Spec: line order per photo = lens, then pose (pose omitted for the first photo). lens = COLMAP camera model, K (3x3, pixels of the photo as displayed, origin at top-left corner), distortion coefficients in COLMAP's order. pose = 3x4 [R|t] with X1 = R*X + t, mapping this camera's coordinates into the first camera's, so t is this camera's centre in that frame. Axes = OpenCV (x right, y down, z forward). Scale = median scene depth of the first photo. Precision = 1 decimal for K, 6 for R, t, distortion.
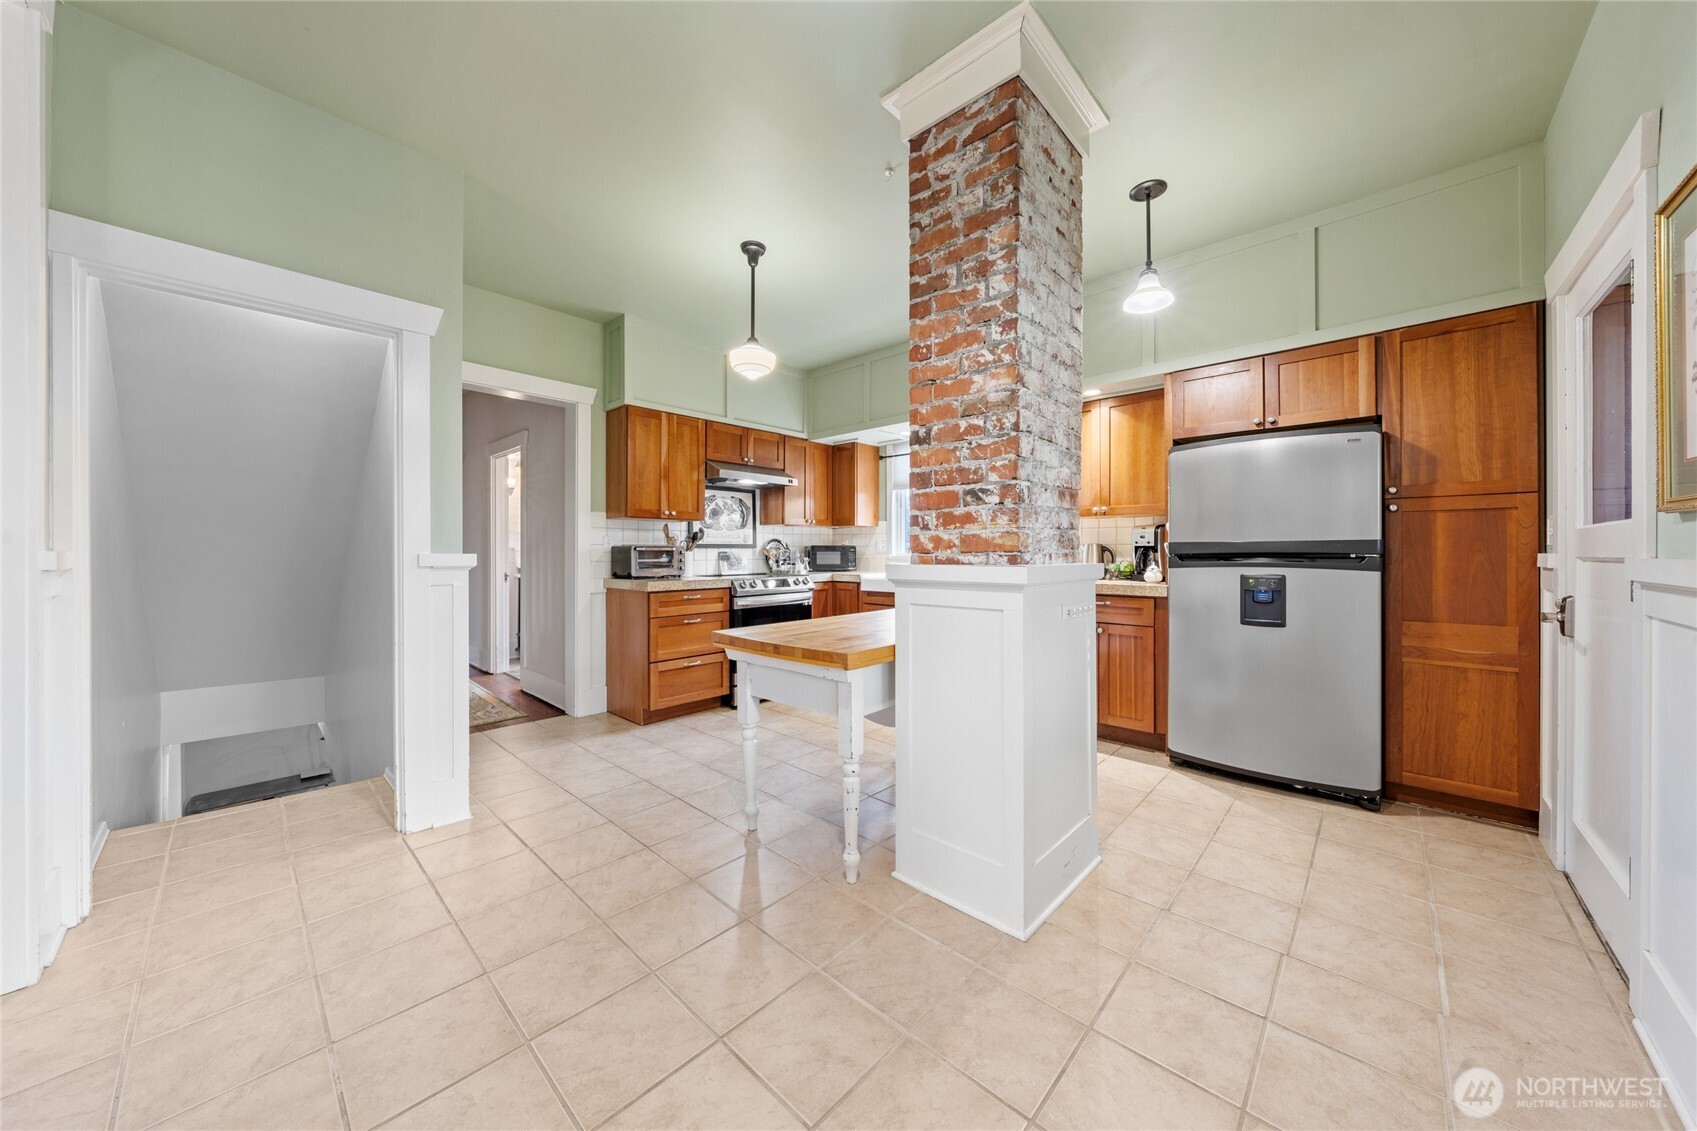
lens RADIAL K [[578.6, 0, 847.3], [0, 578.6, 554.5], [0, 0, 1]] dist [-0.002430, -0.000081]
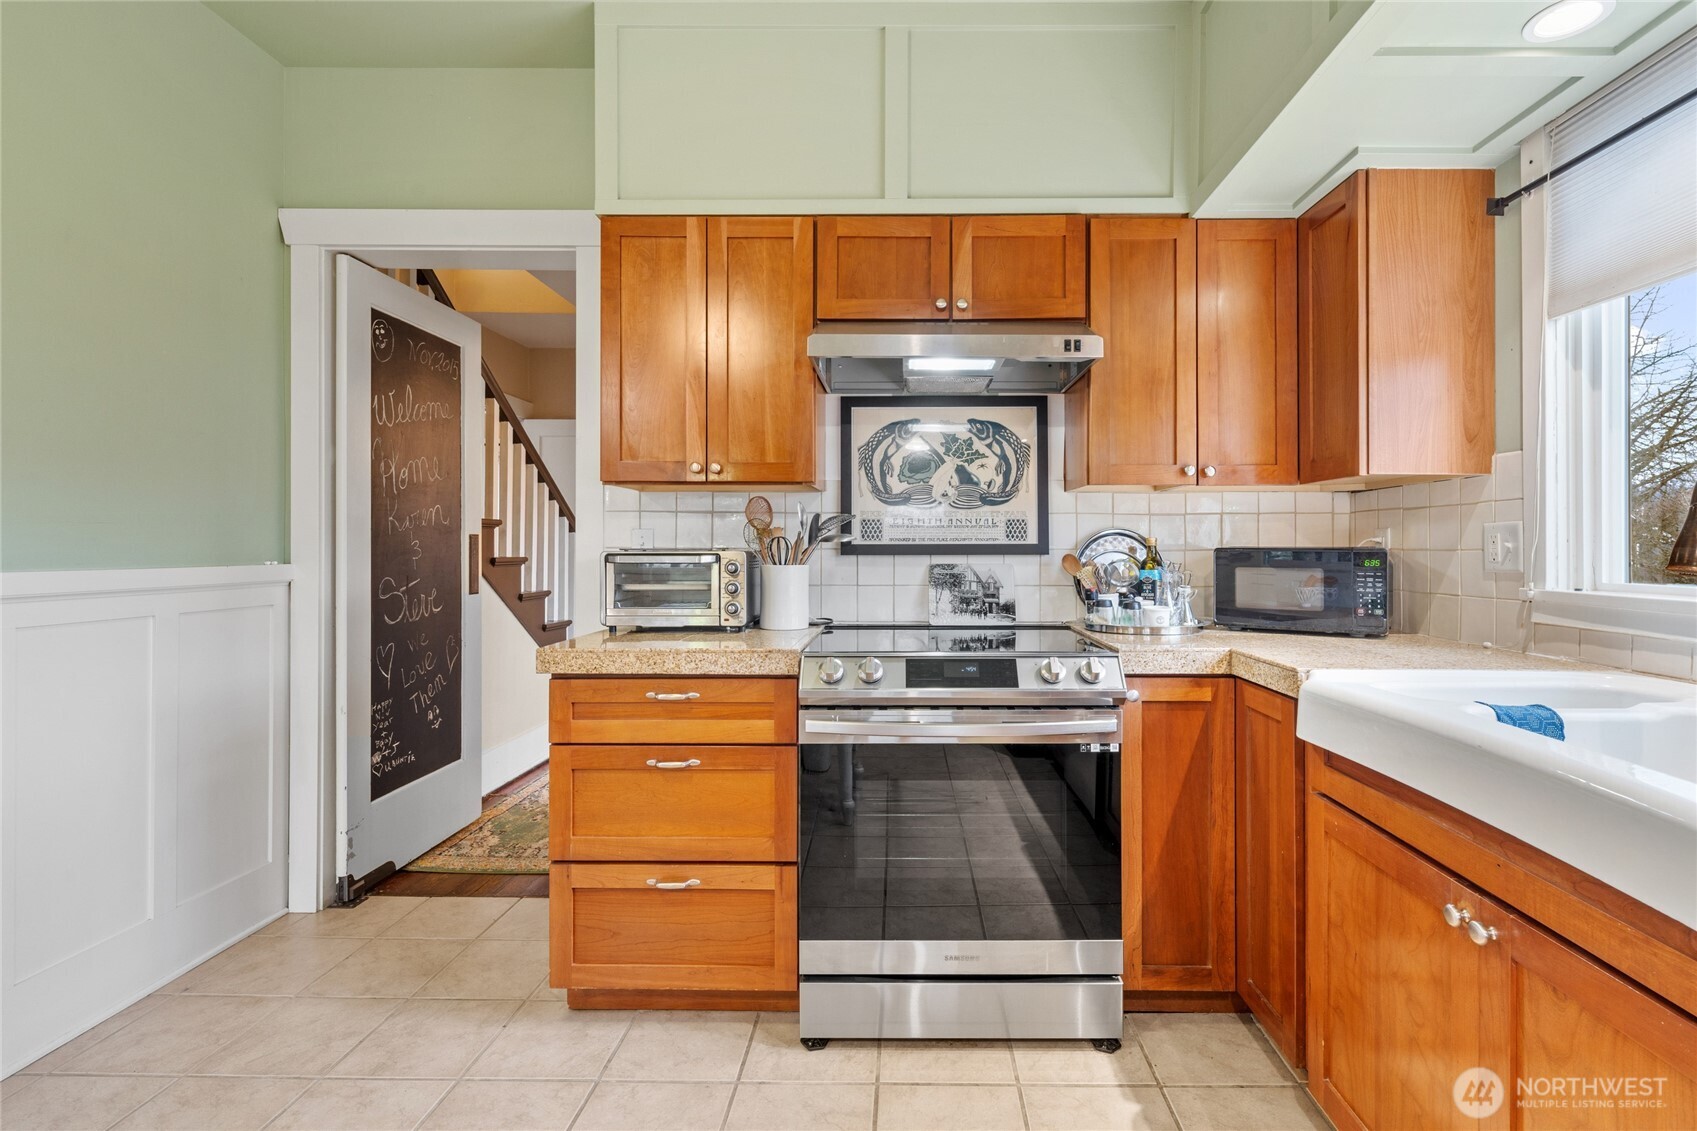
lens RADIAL K [[776.9, 0, 853.0], [0, 776.9, 547.2], [0, 0, 1]] dist [0.001255, 0.000694]
pose [[0.679225, -0.000923, -0.733929, 0.129034], [-0.006320, 0.999955, -0.007107, -0.012594], [0.733903, 0.009465, 0.679189, 0.614042]]
